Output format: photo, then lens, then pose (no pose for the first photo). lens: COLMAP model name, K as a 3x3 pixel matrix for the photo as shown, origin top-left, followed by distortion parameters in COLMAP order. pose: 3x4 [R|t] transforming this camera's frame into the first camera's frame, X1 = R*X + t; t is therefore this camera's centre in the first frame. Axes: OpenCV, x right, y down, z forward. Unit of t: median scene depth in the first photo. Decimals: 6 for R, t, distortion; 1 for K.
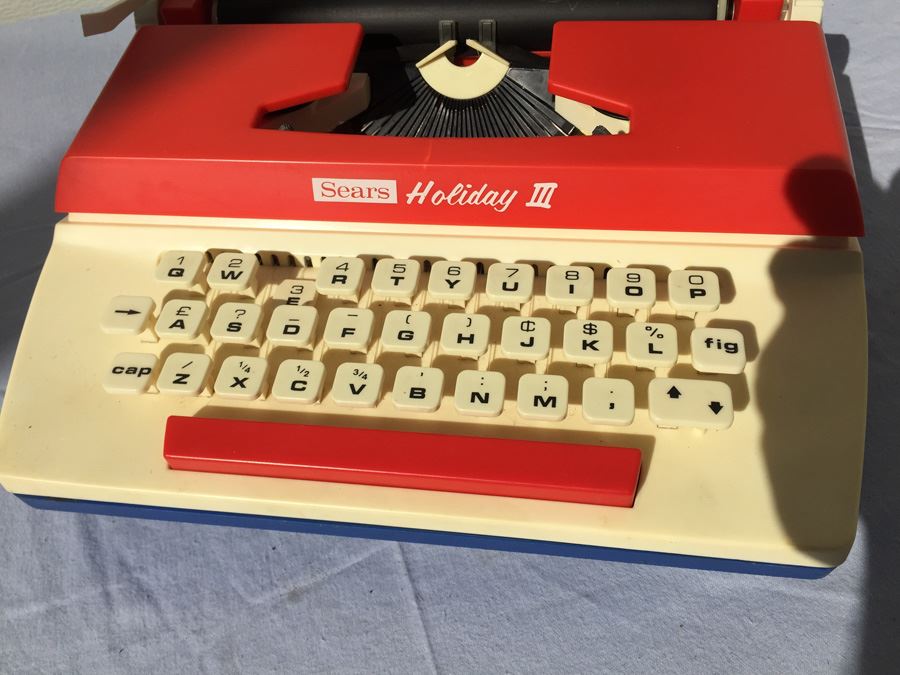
lens RADIAL K [[795.1, 0, 450.0], [0, 795.1, 337.5], [0, 0, 1]] dist [0.069658, -0.129124]
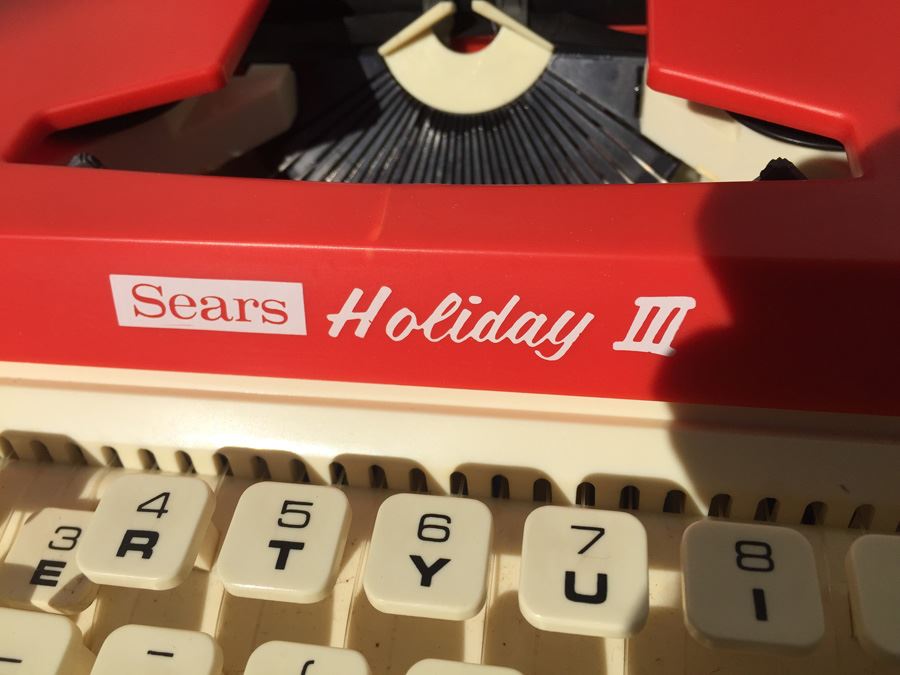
lens RADIAL K [[795.1, 0, 450.0], [0, 795.1, 337.5], [0, 0, 1]] dist [0.069658, -0.129124]
pose [[0.999920, 0.006944, -0.010547, 0.015021], [-0.007482, 0.998628, -0.051830, -0.145237], [0.010173, 0.051905, 0.998600, 0.573622]]
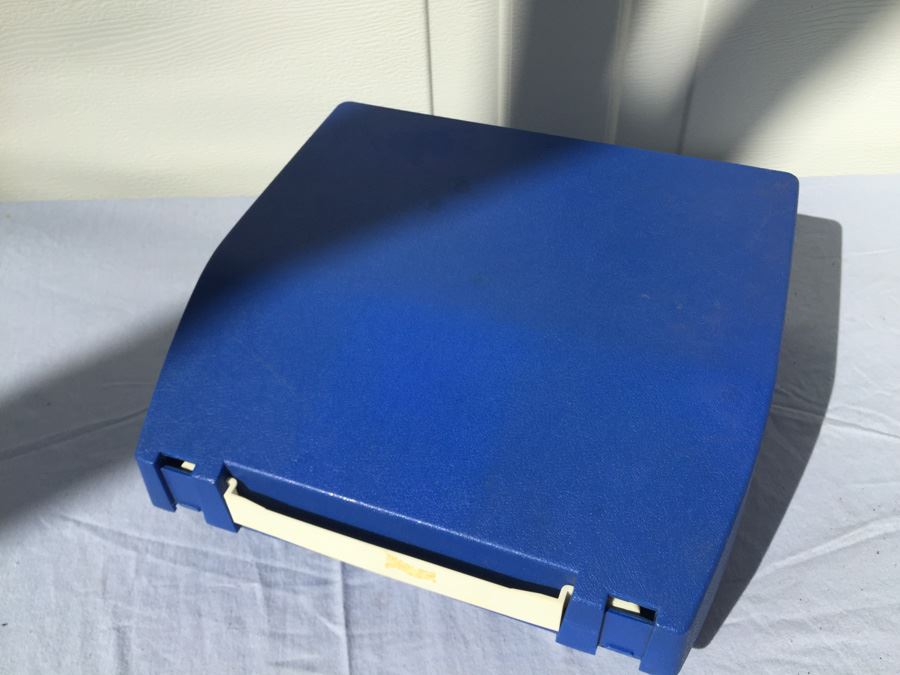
lens RADIAL K [[795.1, 0, 450.0], [0, 795.1, 337.5], [0, 0, 1]] dist [0.069658, -0.129124]
pose [[0.986428, 0.150282, -0.066141, 0.086523], [-0.157321, 0.980385, -0.118719, -0.201940], [0.047002, 0.127513, 0.990723, -0.348478]]
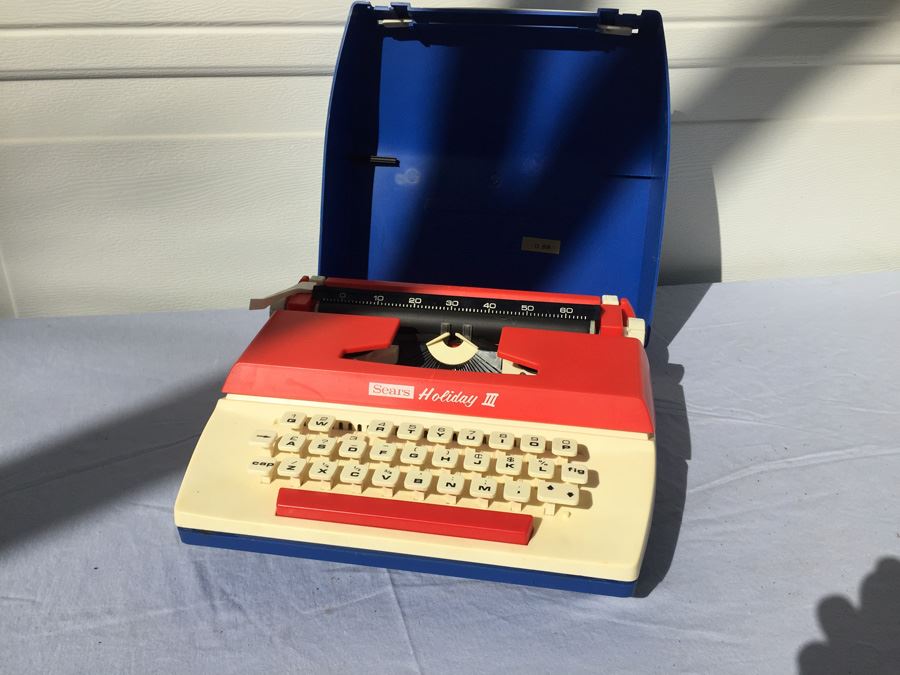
lens RADIAL K [[795.1, 0, 450.0], [0, 795.1, 337.5], [0, 0, 1]] dist [0.069658, -0.129124]
pose [[0.995035, 0.097591, 0.019539, -0.031235], [-0.079641, 0.898462, -0.431769, 0.500591], [-0.059692, 0.428069, 0.901773, -0.748787]]
